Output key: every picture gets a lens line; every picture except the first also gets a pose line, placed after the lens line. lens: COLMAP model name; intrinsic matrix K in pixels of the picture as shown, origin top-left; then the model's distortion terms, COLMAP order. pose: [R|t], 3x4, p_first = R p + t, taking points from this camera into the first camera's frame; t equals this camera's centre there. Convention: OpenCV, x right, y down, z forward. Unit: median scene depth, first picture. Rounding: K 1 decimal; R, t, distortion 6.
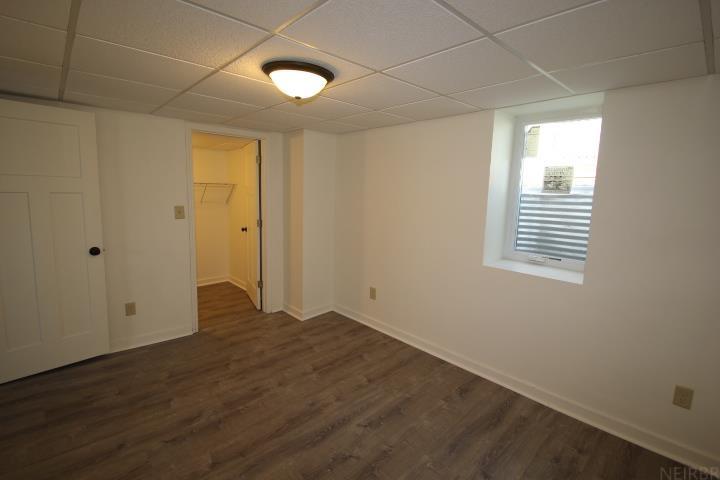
lens RADIAL K [[336.1, 0, 361.0], [0, 336.1, 240.6], [0, 0, 1]] dist [0.007122, -0.011359]
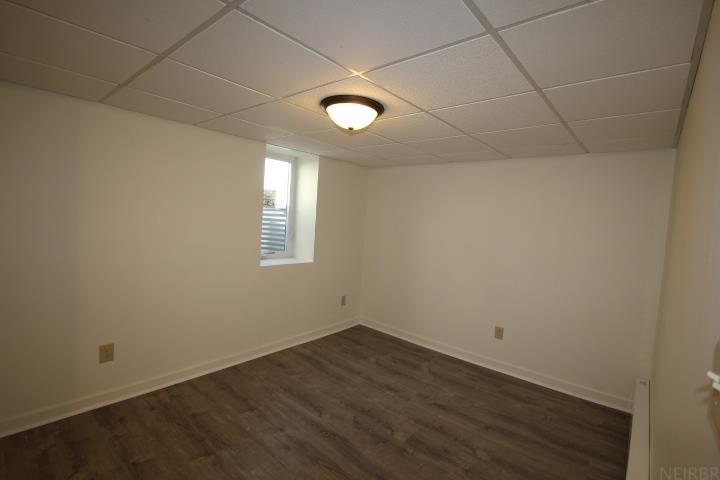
lens RADIAL K [[336.1, 0, 361.3], [0, 336.1, 238.3], [0, 0, 1]] dist [0.007122, -0.011359]
pose [[-0.119129, -0.091105, 0.988690, -0.941681], [0.088635, 0.990830, 0.101982, -0.126958], [-0.988915, 0.099782, -0.109962, 0.804792]]
